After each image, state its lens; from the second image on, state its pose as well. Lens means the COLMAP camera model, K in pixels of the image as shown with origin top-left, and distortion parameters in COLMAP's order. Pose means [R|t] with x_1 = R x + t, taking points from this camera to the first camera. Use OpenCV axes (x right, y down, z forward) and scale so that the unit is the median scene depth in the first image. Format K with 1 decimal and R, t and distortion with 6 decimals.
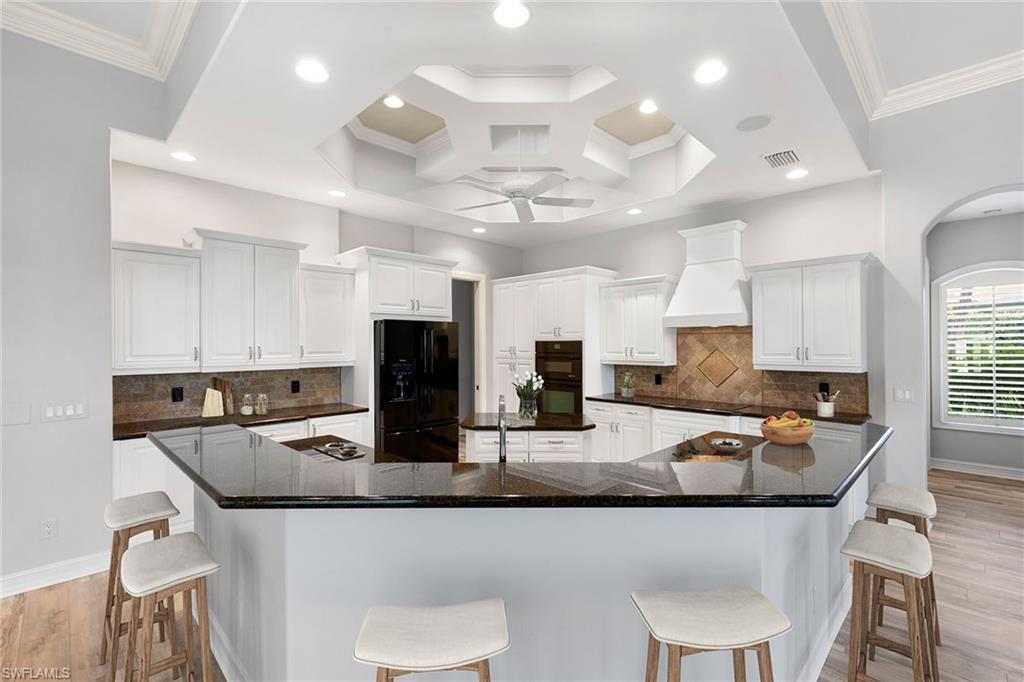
lens RADIAL K [[461.6, 0, 511.1], [0, 461.6, 343.9], [0, 0, 1]] dist [-0.004684, -0.001254]
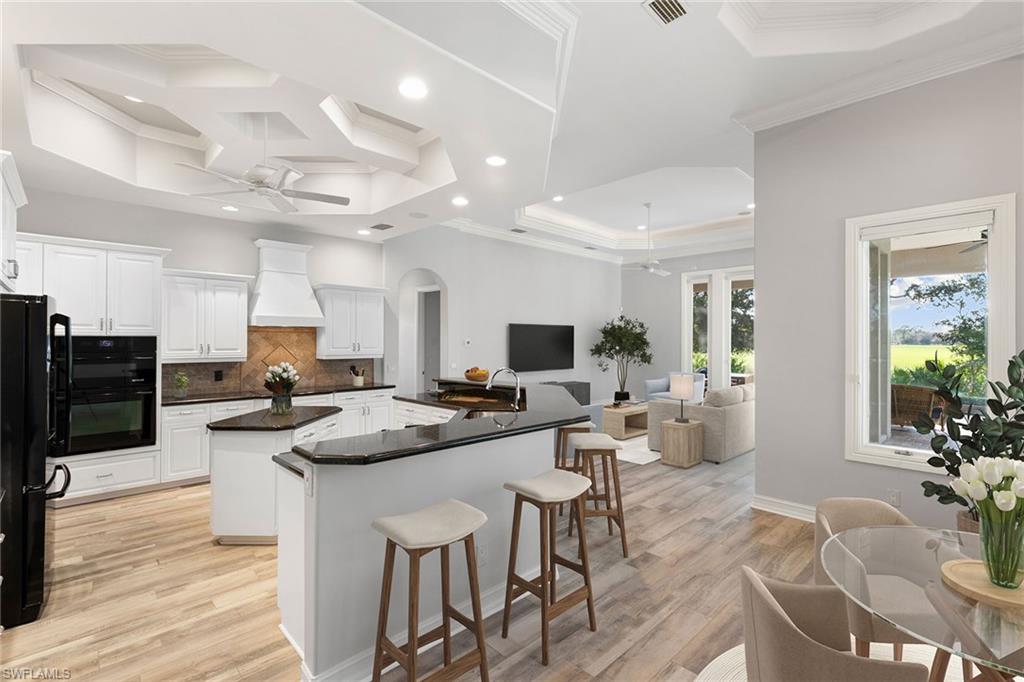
lens RADIAL K [[461.6, 0, 515.2], [0, 461.6, 332.7], [0, 0, 1]] dist [-0.004684, -0.001254]
pose [[0.026494, 0.020609, 0.999437, -0.730934], [0.000966, 0.999786, -0.020642, 0.004697], [-0.999649, 0.001513, 0.026469, 0.359100]]
